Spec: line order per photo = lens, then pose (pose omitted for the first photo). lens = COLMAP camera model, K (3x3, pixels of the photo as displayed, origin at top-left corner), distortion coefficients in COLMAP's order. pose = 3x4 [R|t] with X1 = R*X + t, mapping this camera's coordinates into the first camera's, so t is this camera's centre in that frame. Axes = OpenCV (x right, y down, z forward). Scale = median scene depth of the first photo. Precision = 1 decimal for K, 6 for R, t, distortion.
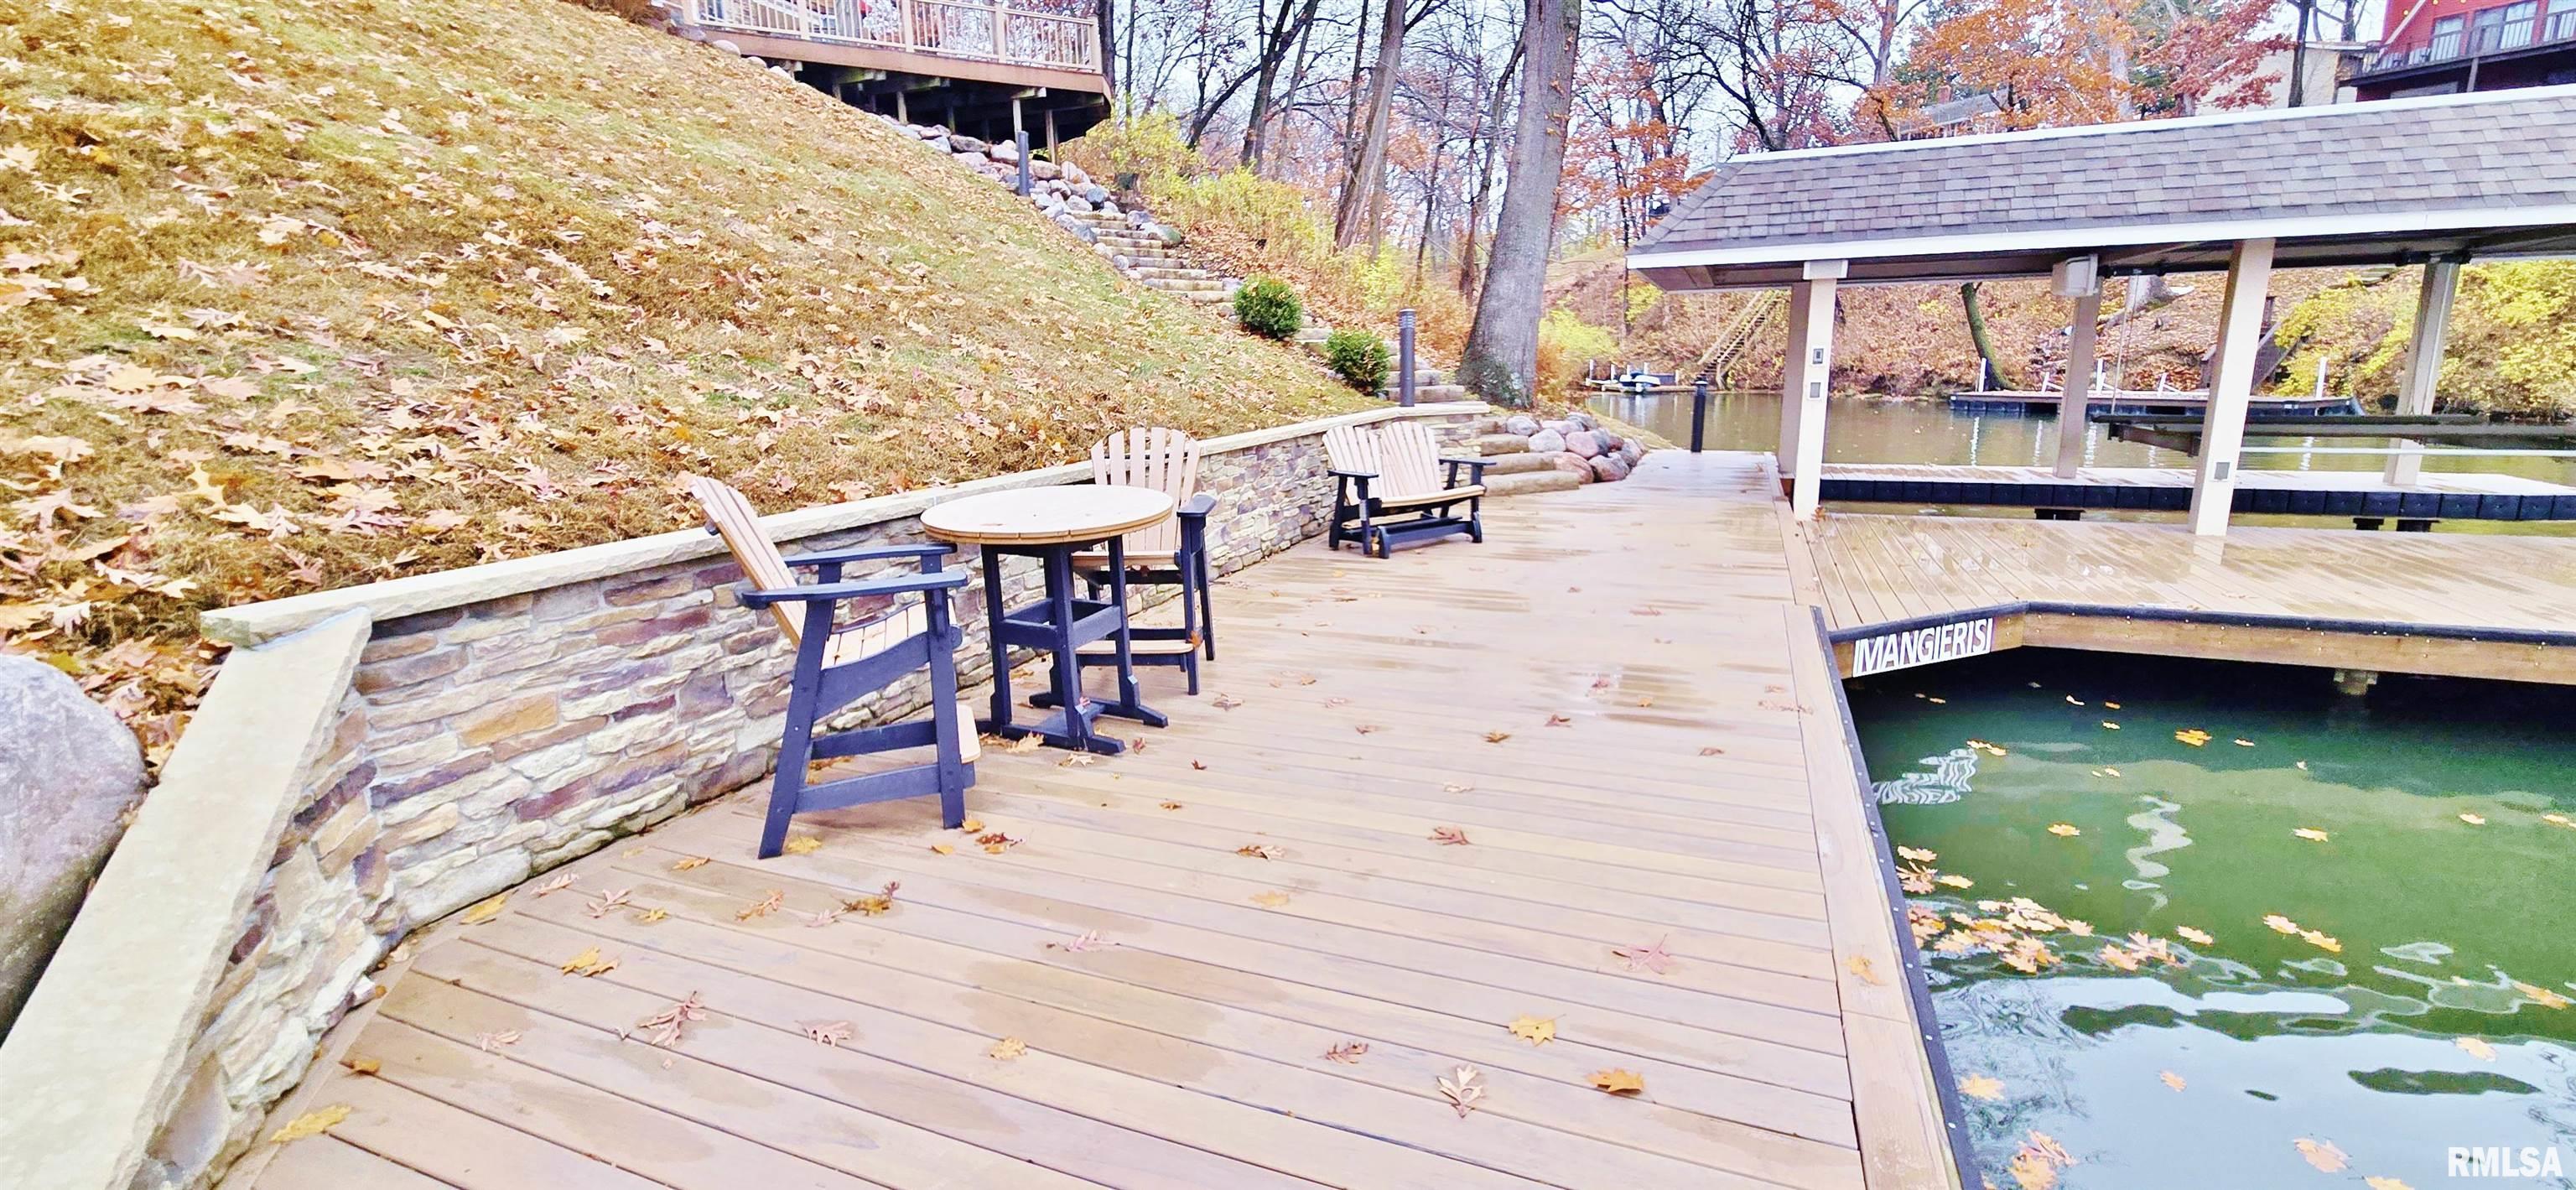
lens RADIAL K [[1103.9, 0, 1288.0], [0, 1103.9, 595.0], [0, 0, 1]] dist [-0.001522, 0.000579]
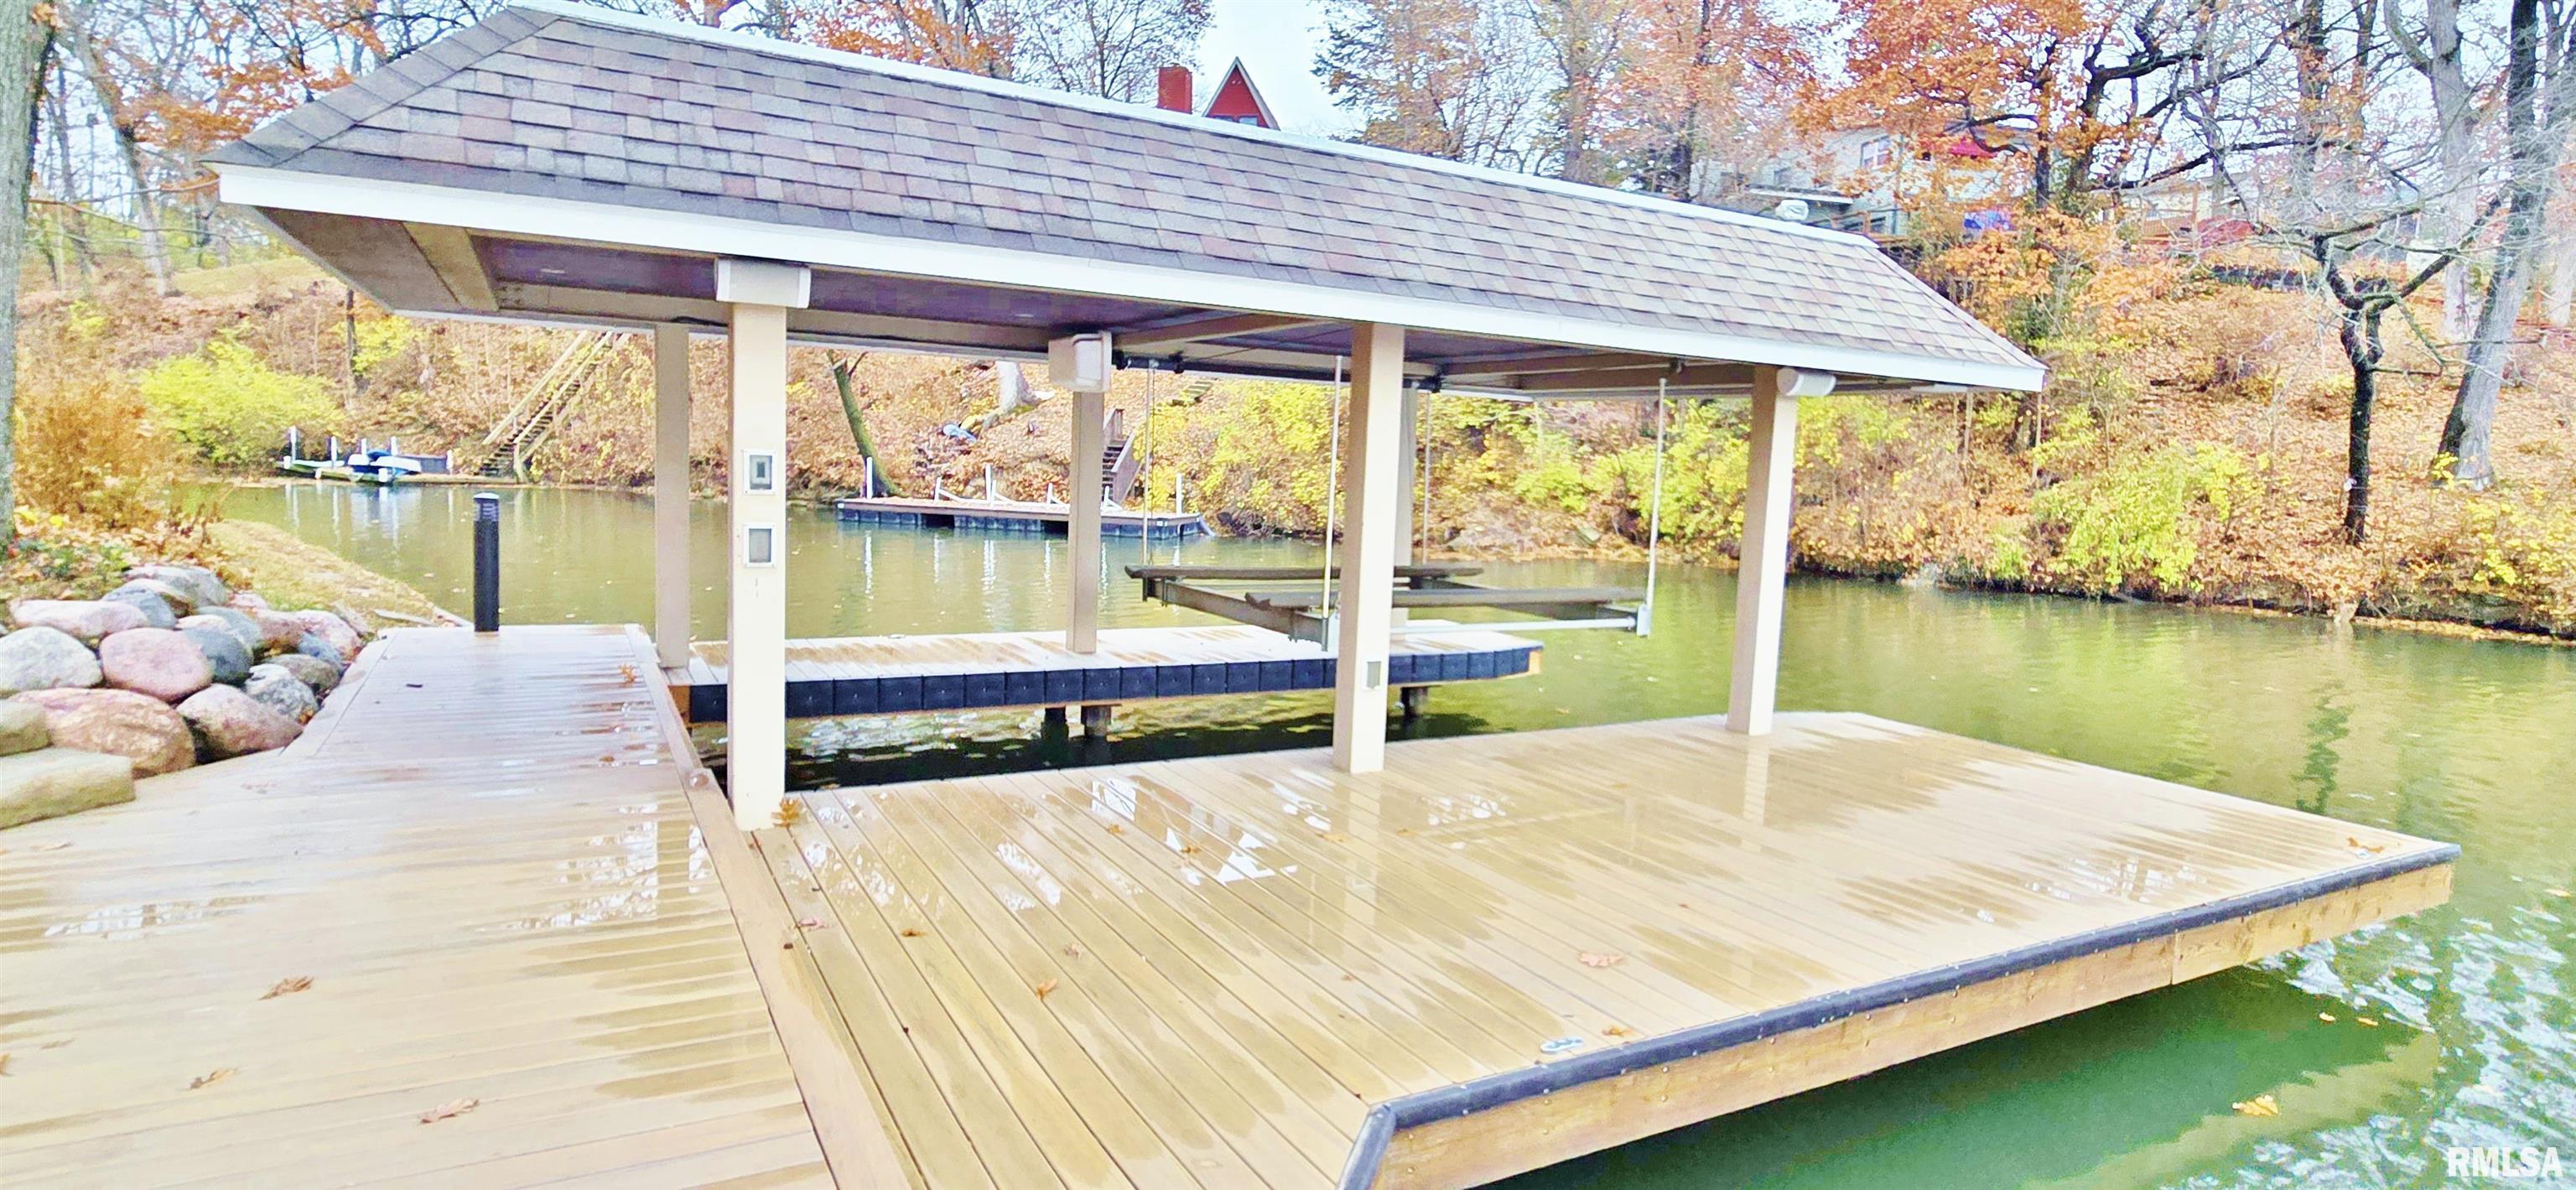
lens RADIAL K [[1309.1, 0, 1288.0], [0, 1309.1, 595.0], [0, 0, 1]] dist [-0.002530, 0.000027]
pose [[0.623351, -0.035757, 0.781124, 0.192767], [0.108247, 0.993282, -0.040915, -0.120564], [-0.774413, 0.110059, 0.623034, 0.500806]]
